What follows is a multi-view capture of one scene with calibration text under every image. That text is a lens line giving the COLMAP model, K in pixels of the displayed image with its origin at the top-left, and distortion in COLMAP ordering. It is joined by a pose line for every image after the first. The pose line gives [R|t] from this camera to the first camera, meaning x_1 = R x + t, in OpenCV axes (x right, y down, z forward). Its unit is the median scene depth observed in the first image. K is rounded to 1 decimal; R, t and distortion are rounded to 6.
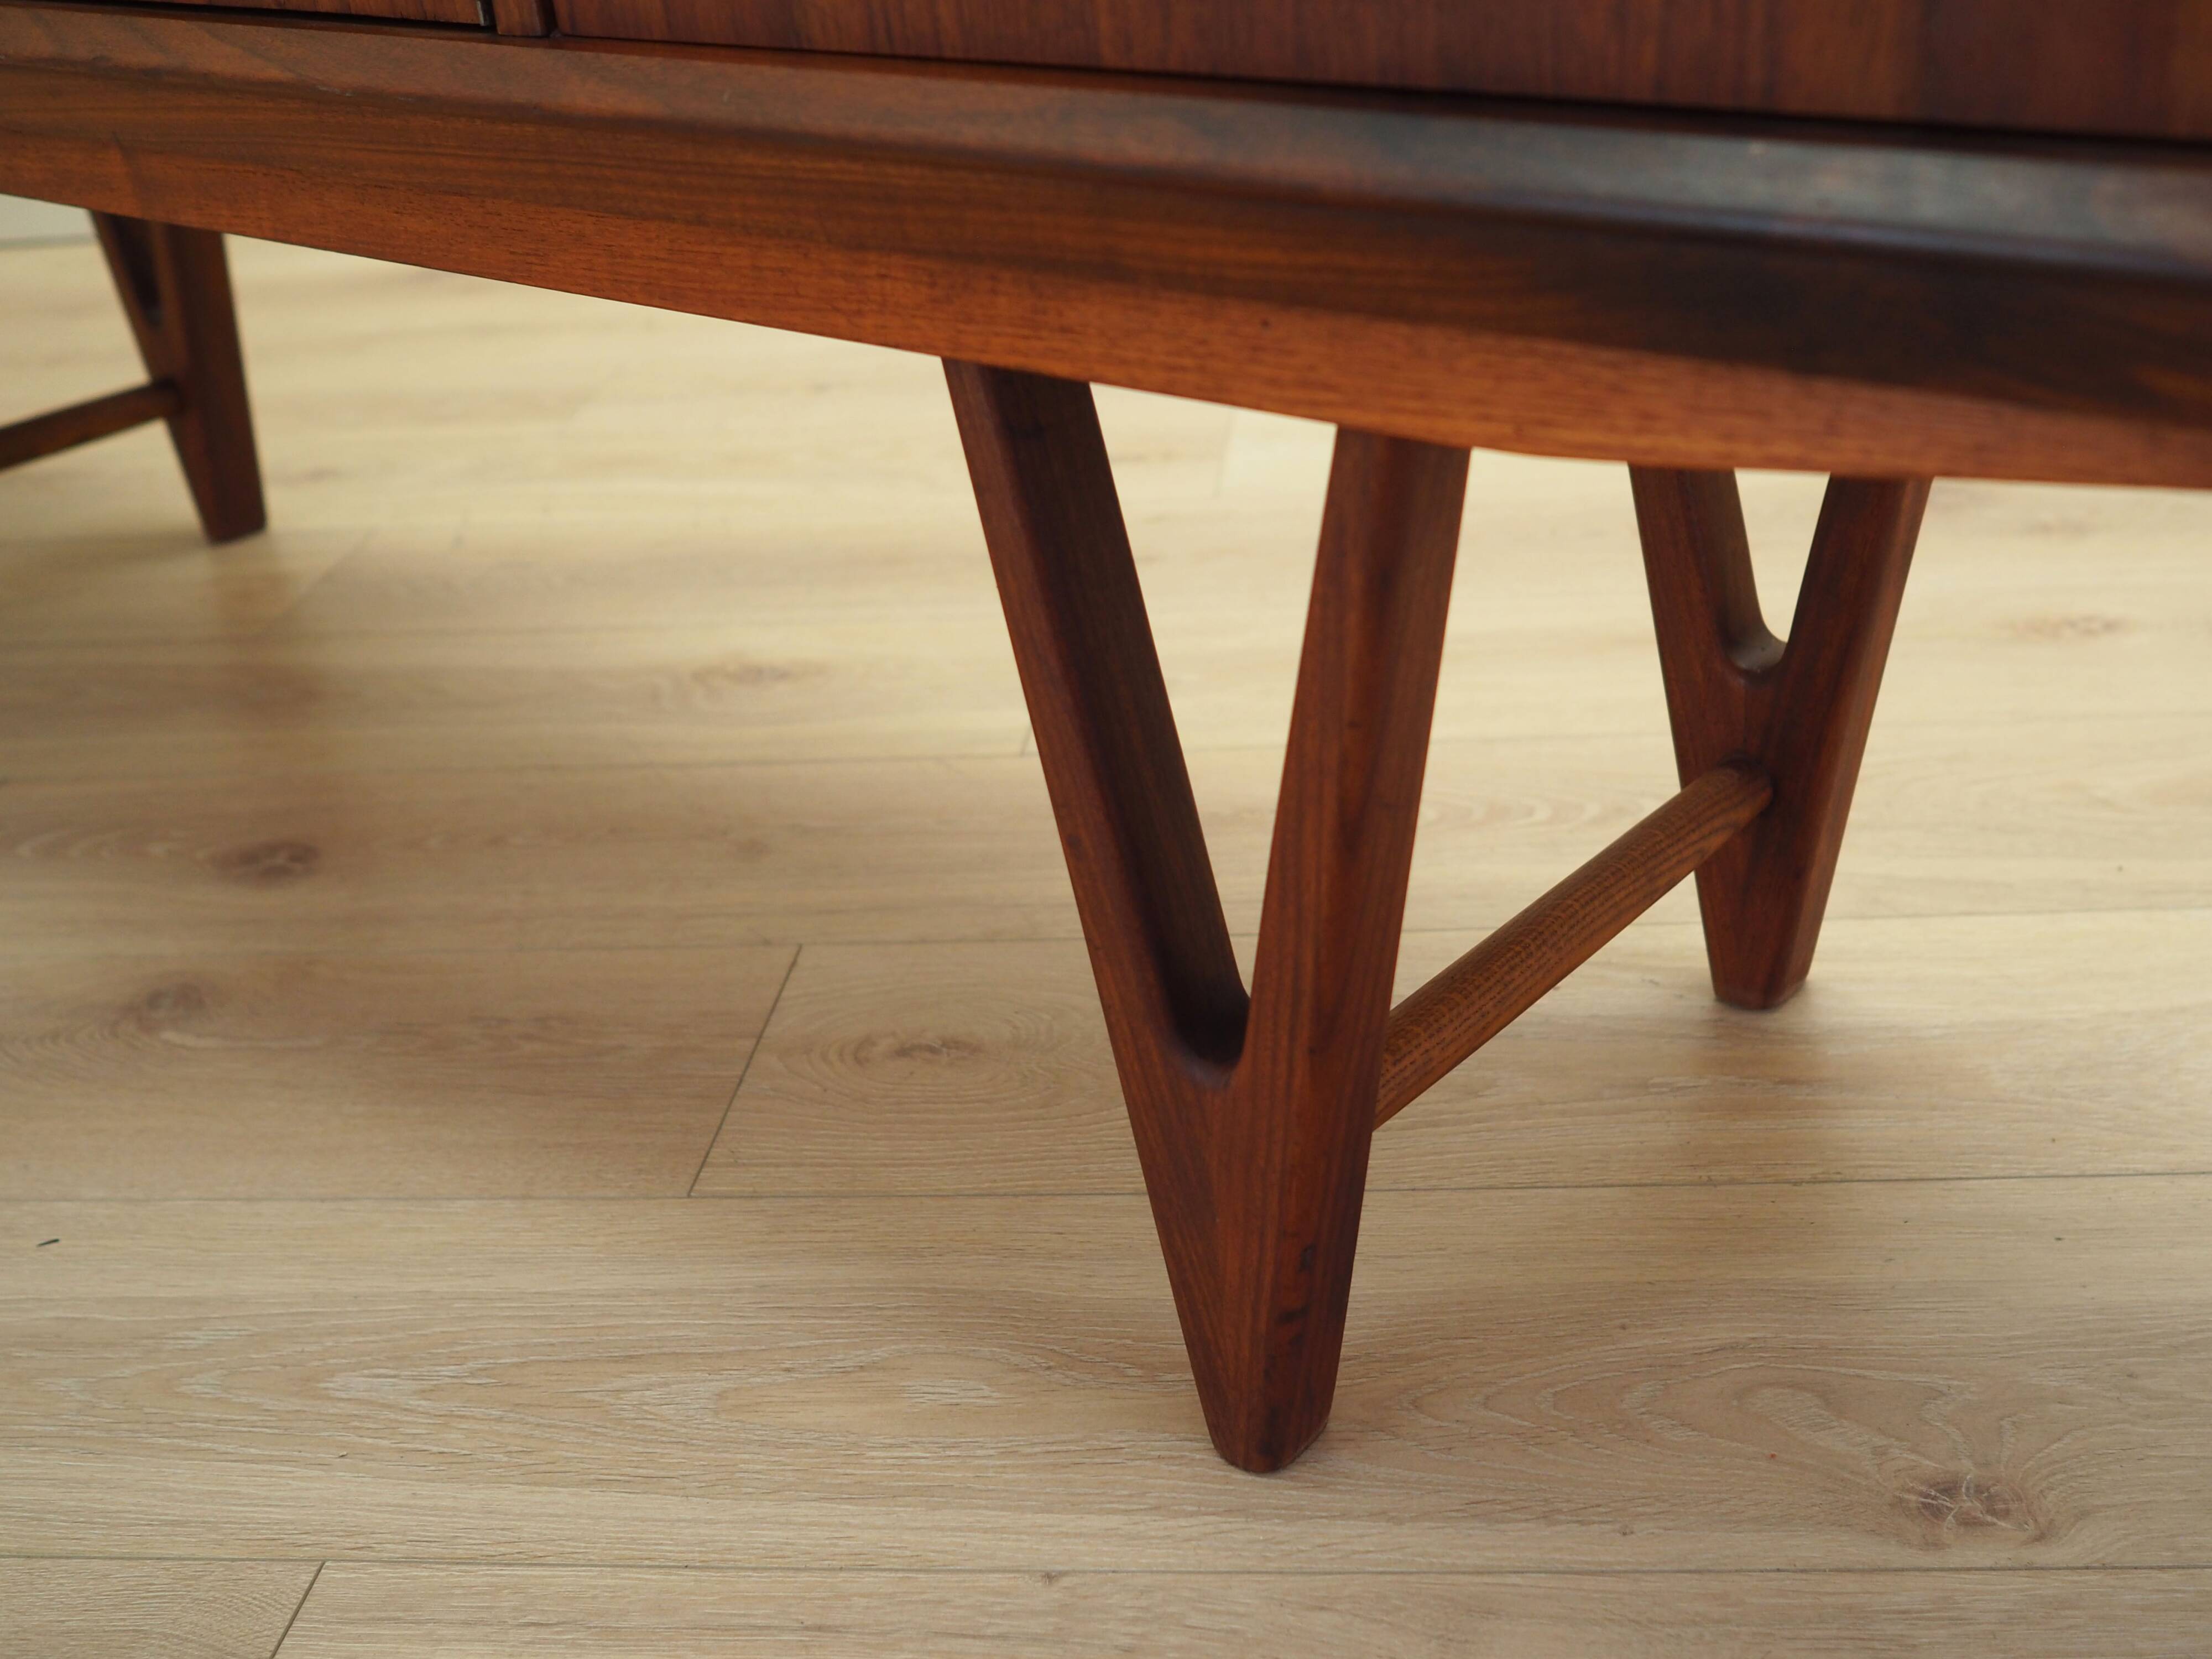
lens RADIAL K [[2430.3, 0, 1174.1], [0, 2430.3, 889.4], [0, 0, 1]] dist [-0.024539, 0.000000]
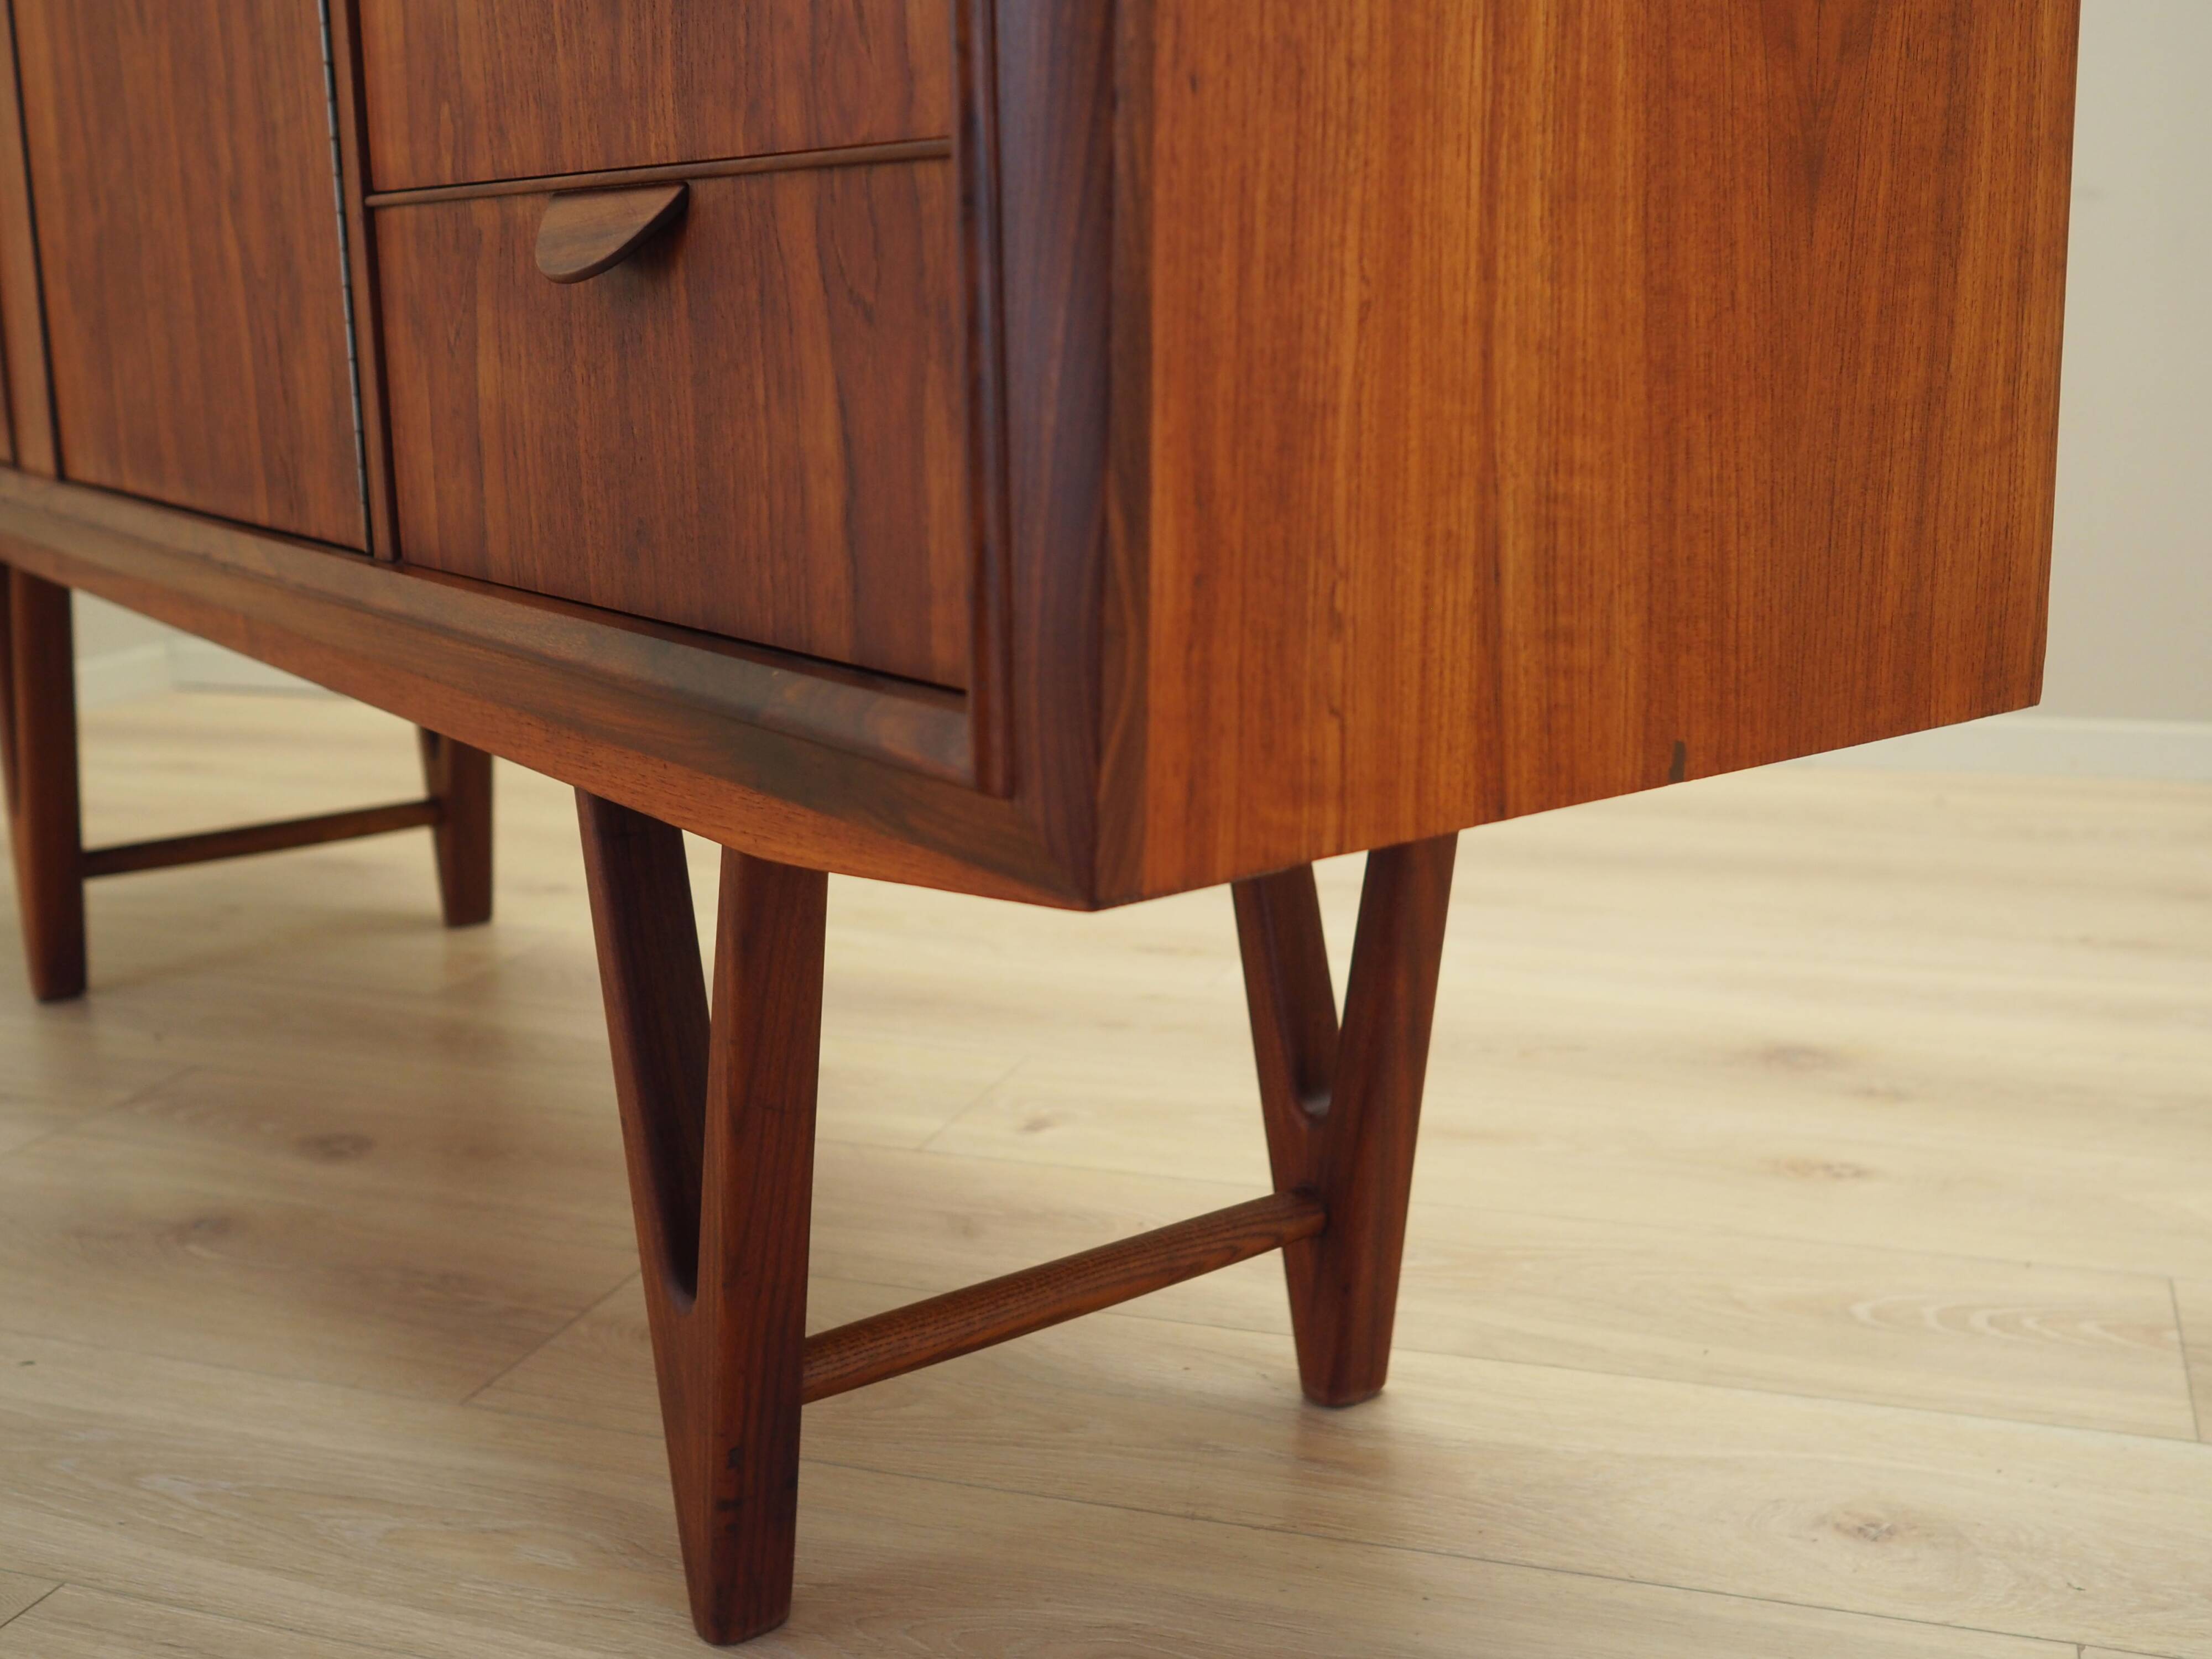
lens RADIAL K [[2472.3, 0, 1207.8], [0, 2472.3, 765.4], [0, 0, 1]] dist [-0.005026, 0.000000]
pose [[0.968396, 0.101048, -0.228034, 0.491048], [-0.159963, 0.953086, -0.256981, 0.080992], [0.191368, 0.285336, 0.939128, -0.292844]]
